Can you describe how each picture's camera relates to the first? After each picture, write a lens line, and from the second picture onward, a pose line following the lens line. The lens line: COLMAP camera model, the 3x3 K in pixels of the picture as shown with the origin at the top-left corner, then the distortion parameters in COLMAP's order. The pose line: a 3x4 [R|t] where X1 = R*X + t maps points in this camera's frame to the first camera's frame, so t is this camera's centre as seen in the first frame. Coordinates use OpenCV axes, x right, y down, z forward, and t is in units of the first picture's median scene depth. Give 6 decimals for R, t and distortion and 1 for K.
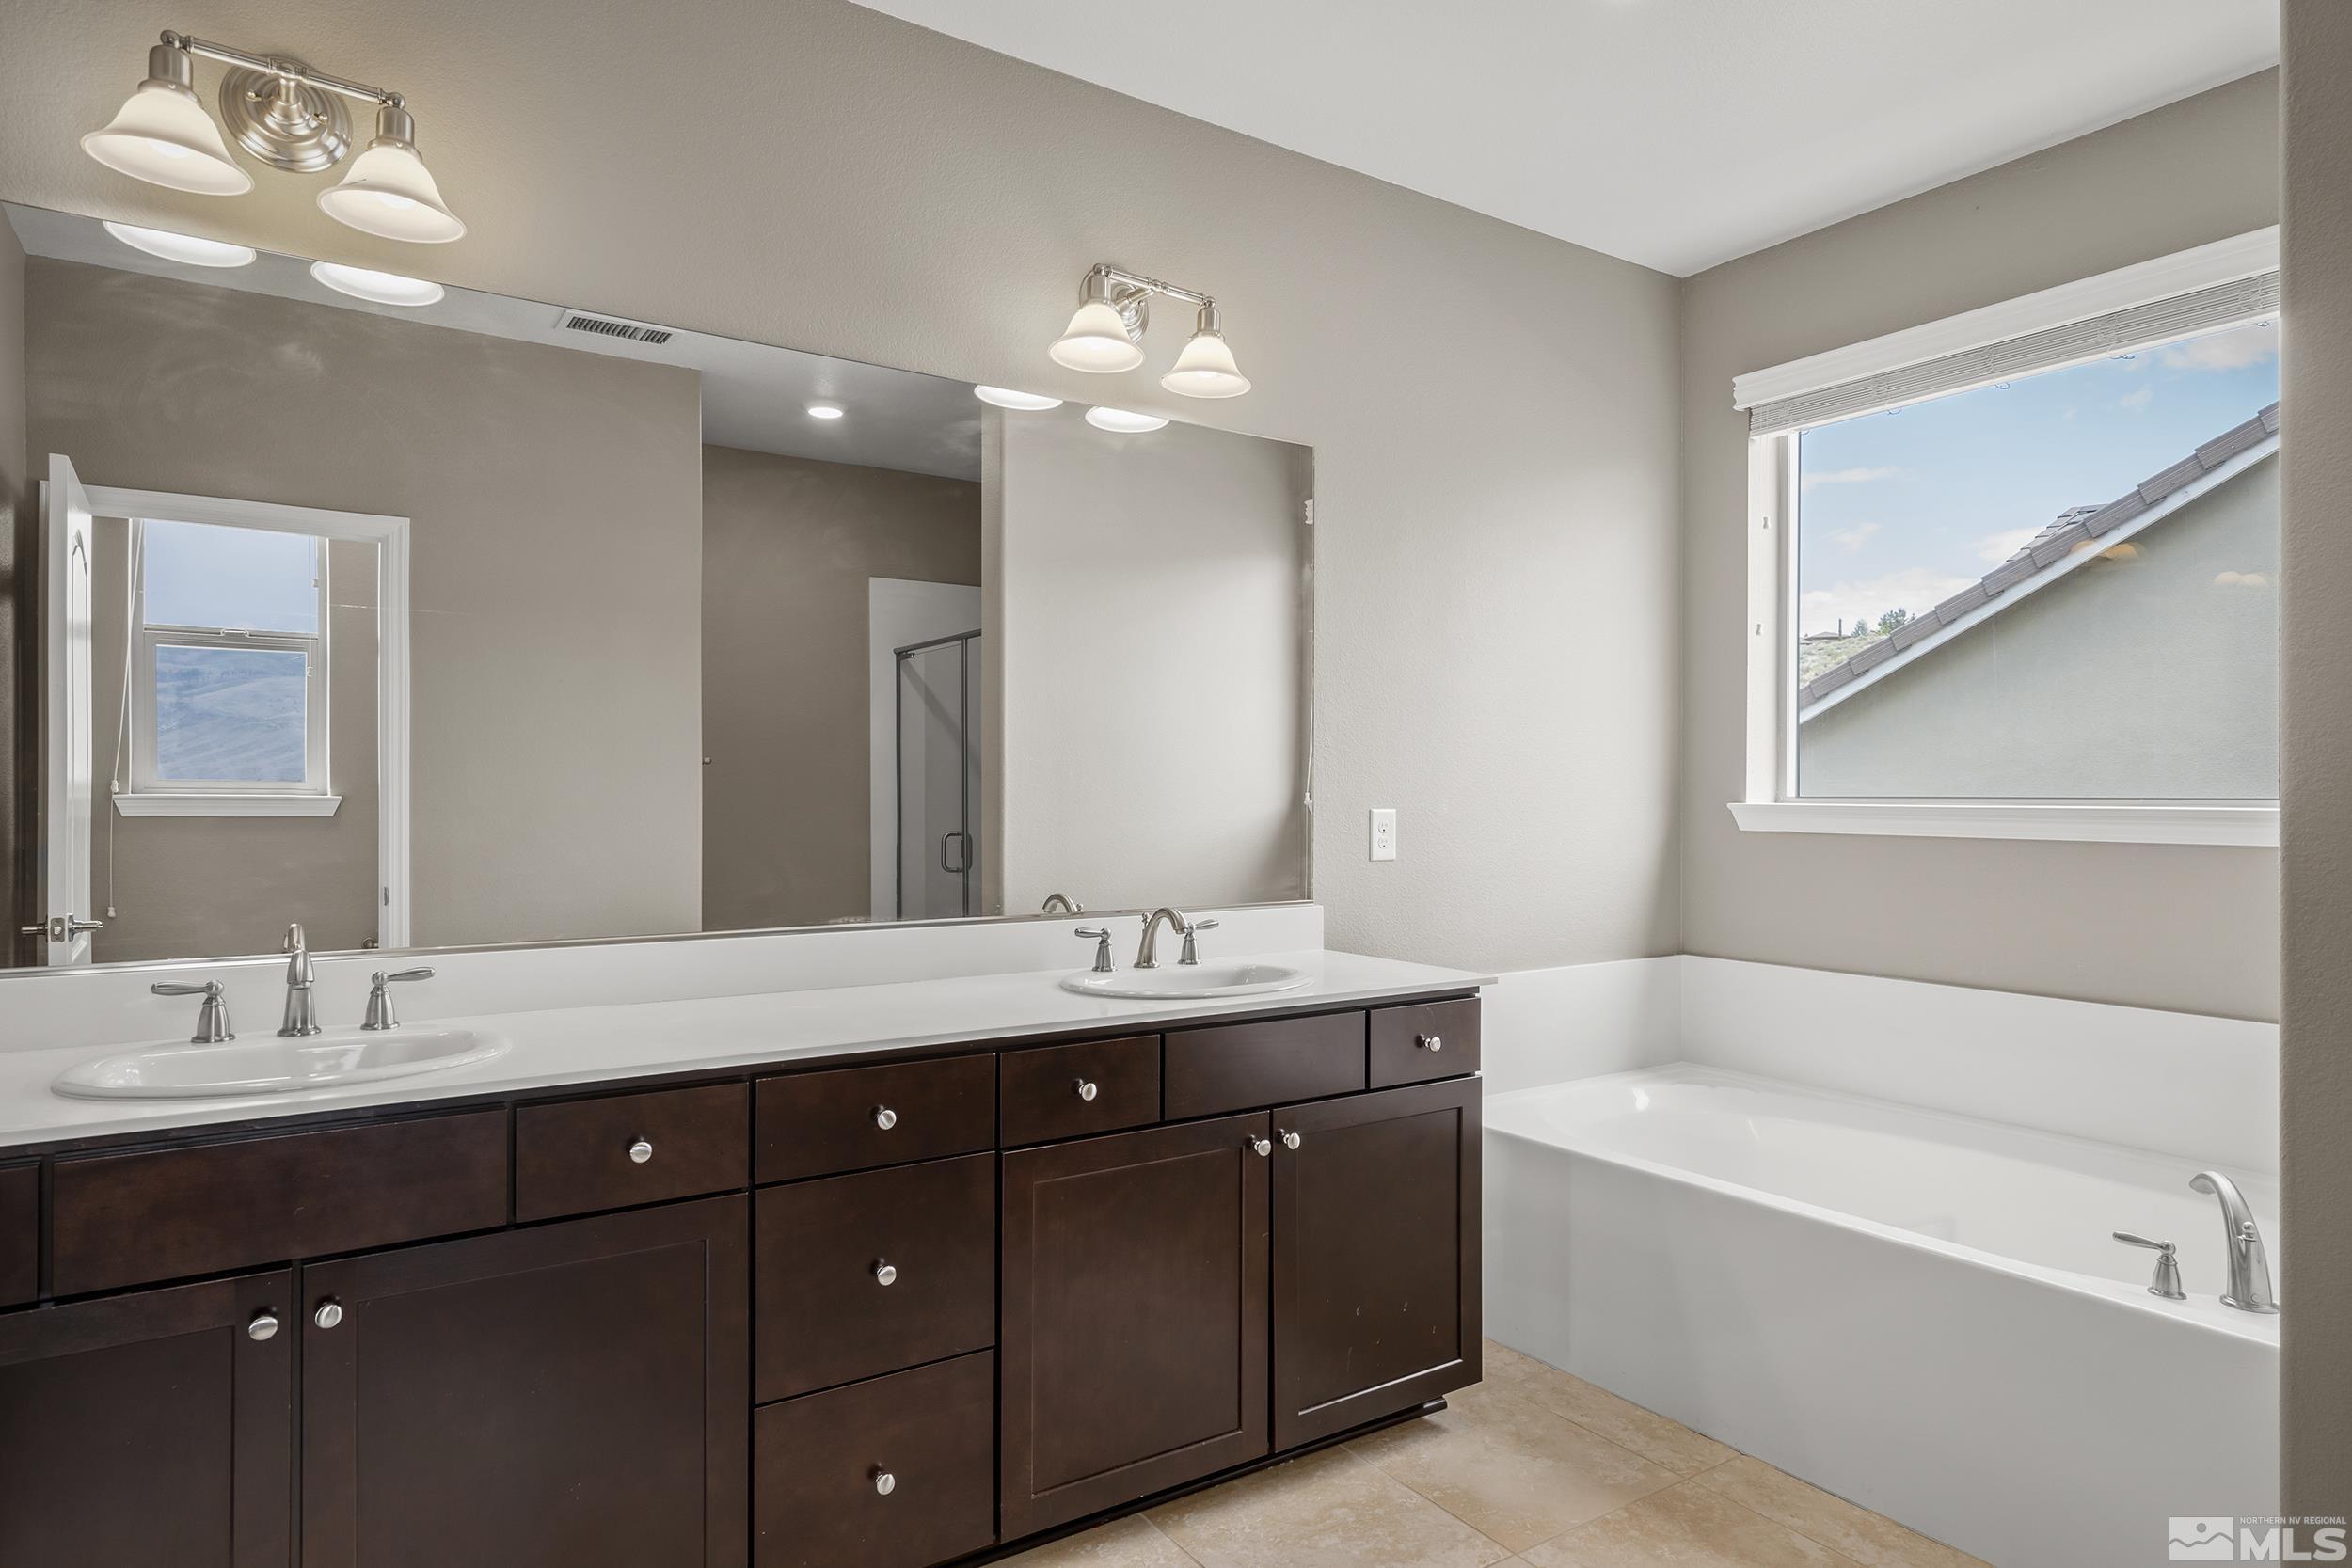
lens RADIAL K [[1328.3, 0, 1178.5], [0, 1328.3, 787.3], [0, 0, 1]] dist [0.002443, -0.000451]
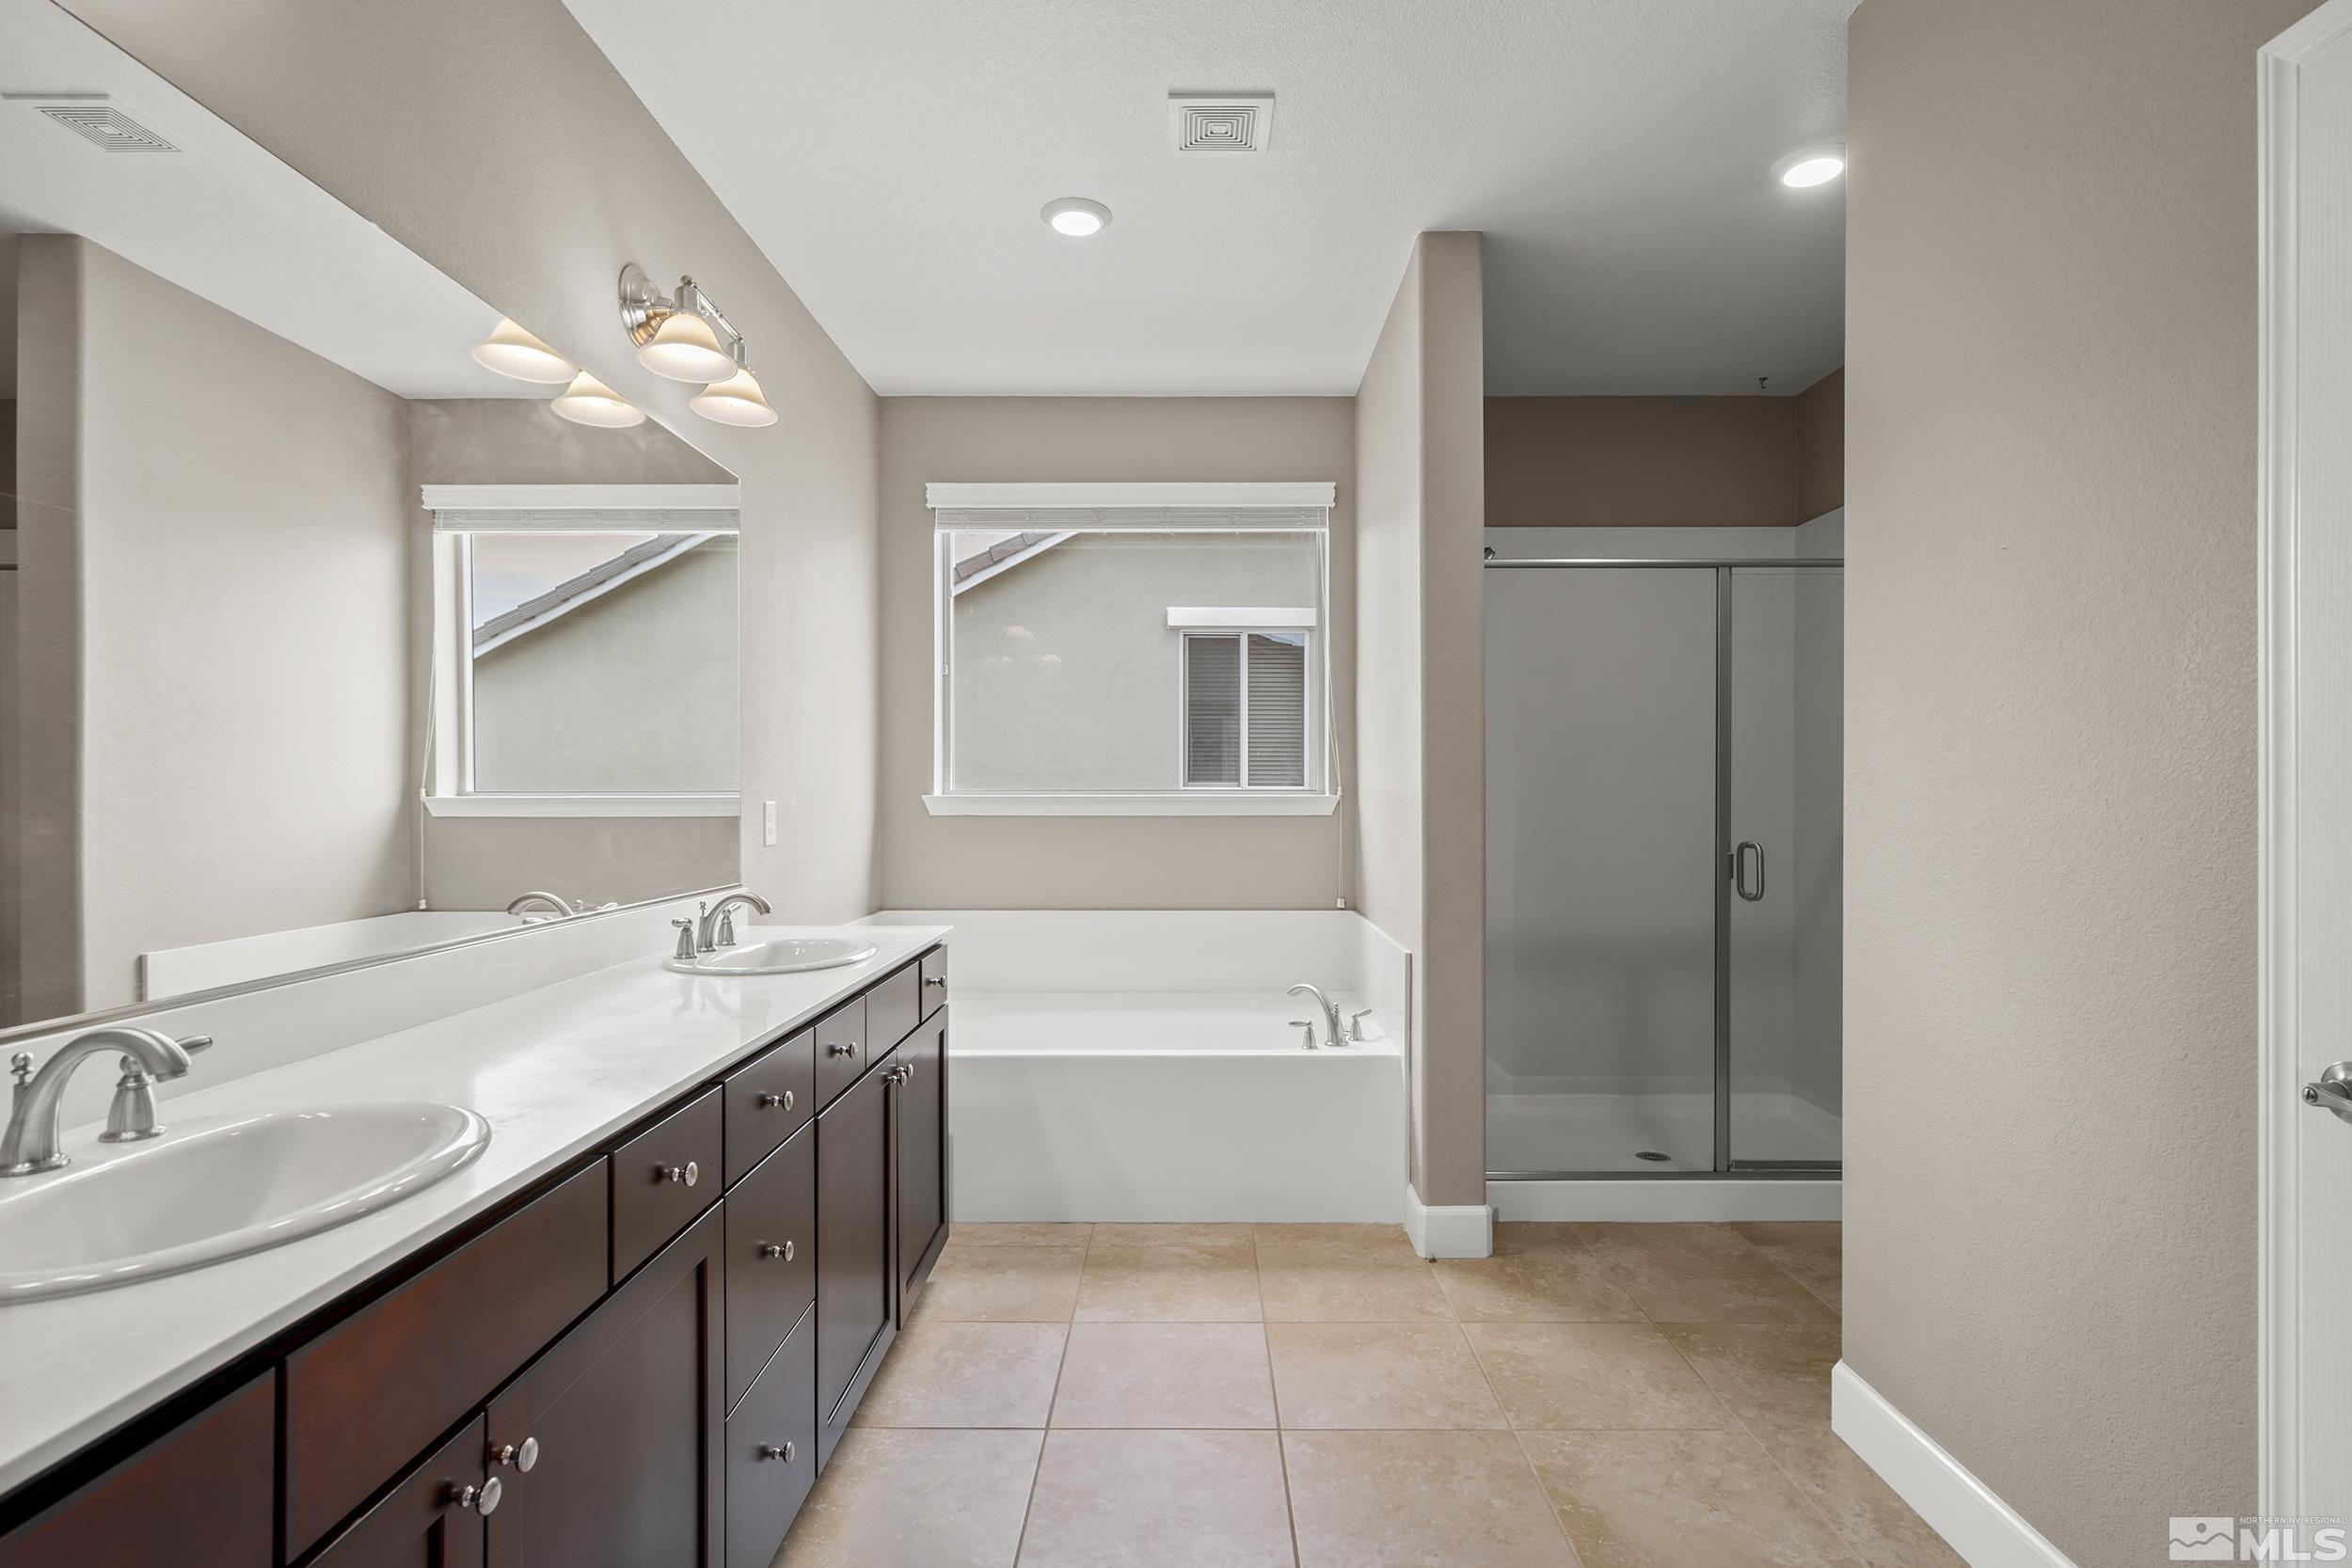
lens RADIAL K [[1133.0, 0, 1179.2], [0, 1133.0, 791.2], [0, 0, 1]] dist [0.000654, 0.000084]
pose [[0.561825, -0.000363, 0.827256, -0.596928], [-0.002662, 0.999994, 0.002247, 0.006151], [-0.827252, -0.003465, 0.561821, 0.198989]]
